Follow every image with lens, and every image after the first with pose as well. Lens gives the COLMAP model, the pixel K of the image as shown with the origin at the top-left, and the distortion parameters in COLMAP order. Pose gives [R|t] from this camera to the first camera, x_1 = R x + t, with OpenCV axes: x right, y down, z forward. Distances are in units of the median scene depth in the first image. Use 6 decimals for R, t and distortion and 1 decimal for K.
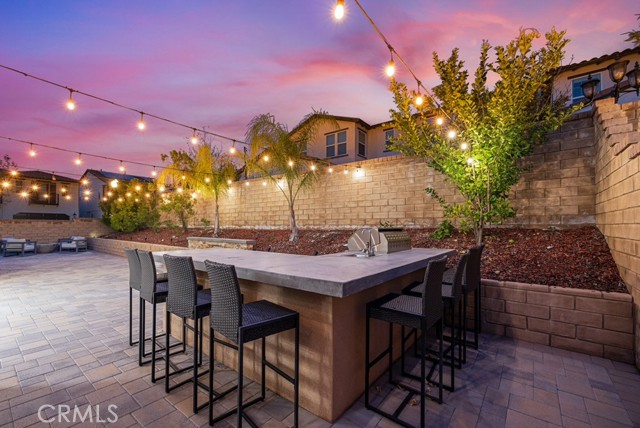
lens RADIAL K [[273.5, 0, 318.7], [0, 273.5, 227.9], [0, 0, 1]] dist [0.000683, 0.000040]
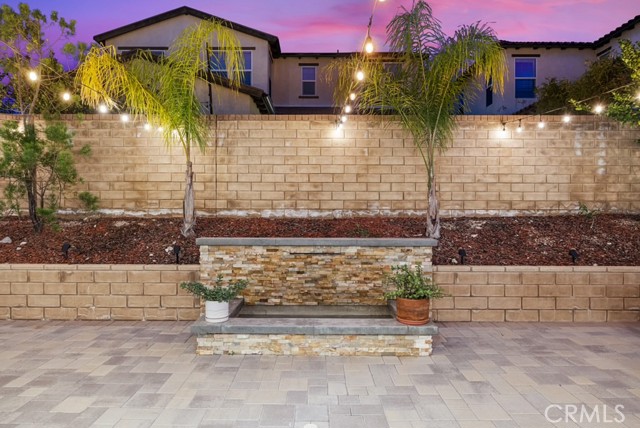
lens RADIAL K [[410.8, 0, 320.0], [0, 410.8, 214.0], [0, 0, 1]] dist [-0.000535, -0.000566]
pose [[0.785655, -0.006059, 0.618635, -0.815470], [0.003237, 0.999979, 0.005684, -0.006933], [-0.618656, -0.002463, 0.785658, 0.470277]]
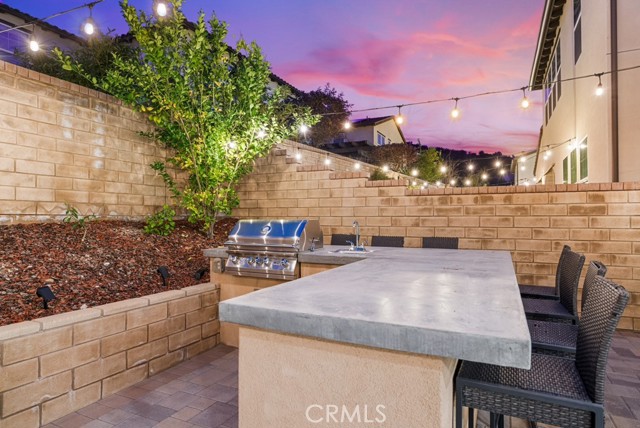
lens RADIAL K [[384.5, 0, 320.0], [0, 384.5, 214.0], [0, 0, 1]] dist [-0.001984, -0.000318]
pose [[-0.210454, 0.009077, 0.977562, -0.440945], [-0.002064, 0.999951, -0.009729, -0.005686], [-0.977602, -0.004066, -0.210425, 0.579480]]
